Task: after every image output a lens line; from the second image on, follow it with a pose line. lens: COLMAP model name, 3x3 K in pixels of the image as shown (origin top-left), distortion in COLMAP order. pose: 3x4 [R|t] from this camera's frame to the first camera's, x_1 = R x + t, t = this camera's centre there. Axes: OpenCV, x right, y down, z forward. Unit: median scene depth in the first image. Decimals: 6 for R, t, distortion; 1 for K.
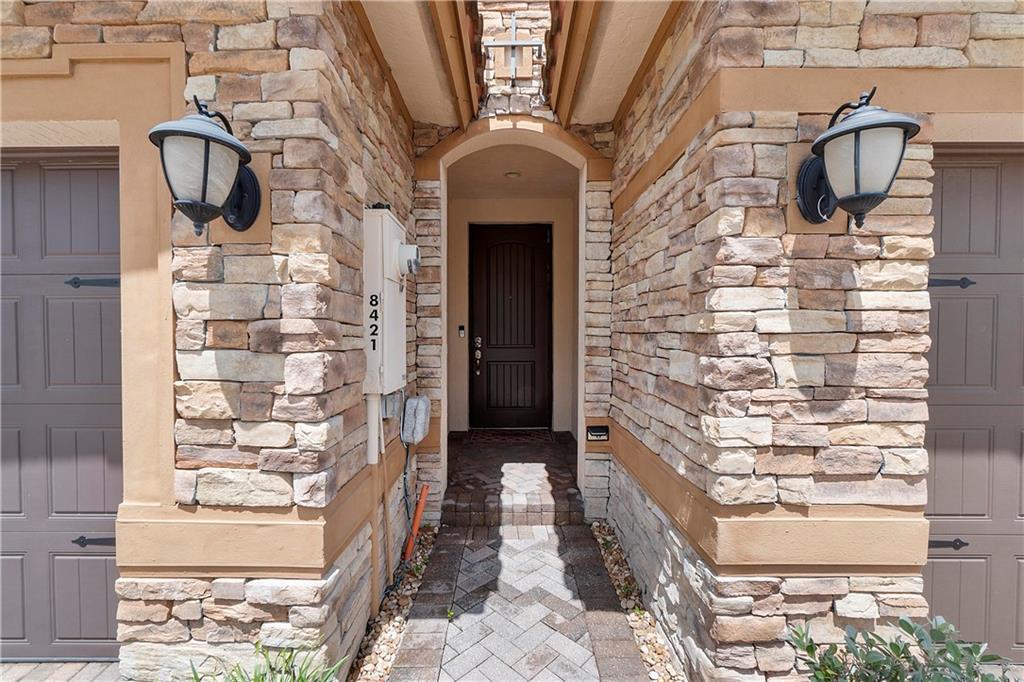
lens RADIAL K [[445.9, 0, 503.3], [0, 445.9, 339.9], [0, 0, 1]] dist [-0.004477, 0.000102]
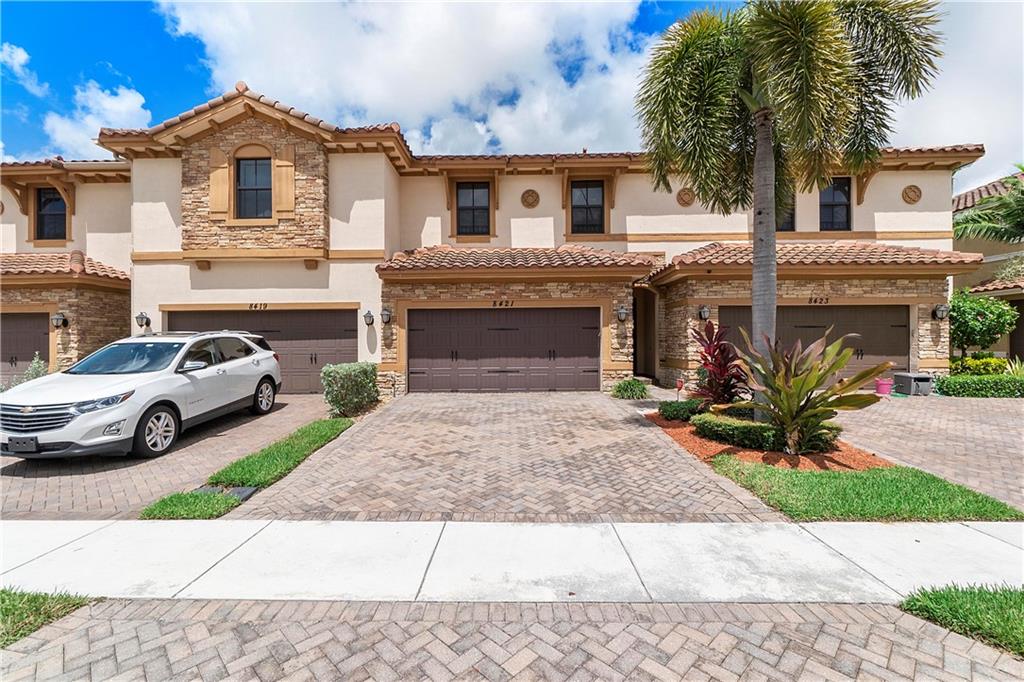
lens RADIAL K [[445.9, 0, 503.6], [0, 445.9, 341.7], [0, 0, 1]] dist [-0.004477, 0.000102]
pose [[0.999965, -0.007198, -0.004377, -2.420974], [0.007120, 0.999822, -0.017489, 0.184963], [0.004502, 0.017457, 0.999837, -6.092947]]
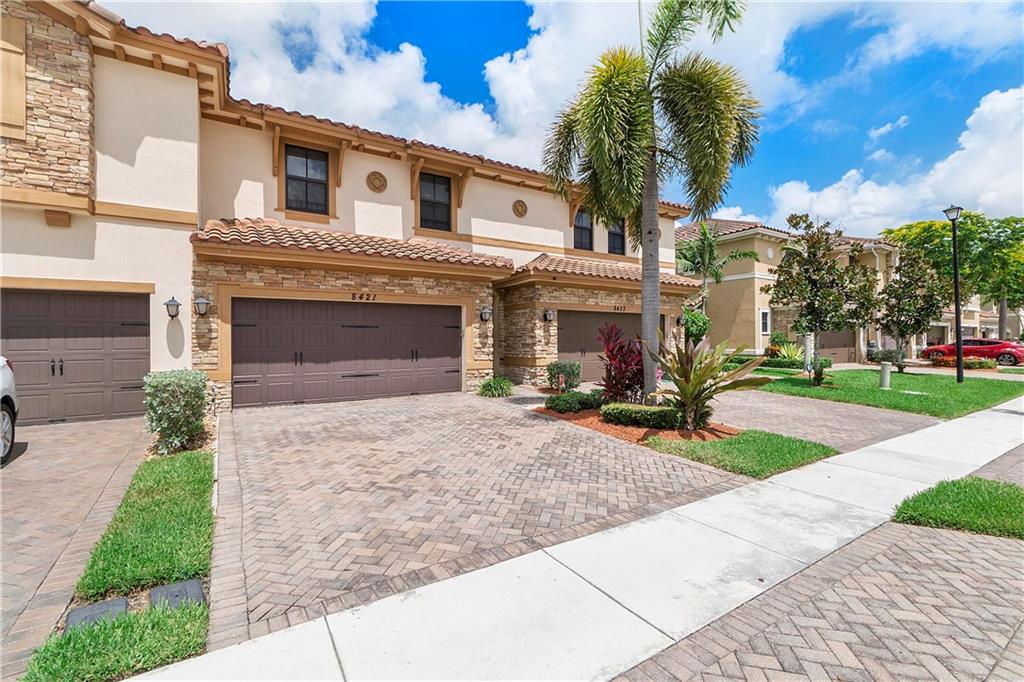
lens RADIAL K [[445.9, 0, 504.1], [0, 445.9, 341.3], [0, 0, 1]] dist [-0.004477, 0.000102]
pose [[0.840547, -0.005935, 0.541706, -4.170158], [0.018121, 0.999688, -0.017165, 0.204563], [-0.541436, 0.024244, 0.840393, -5.197676]]
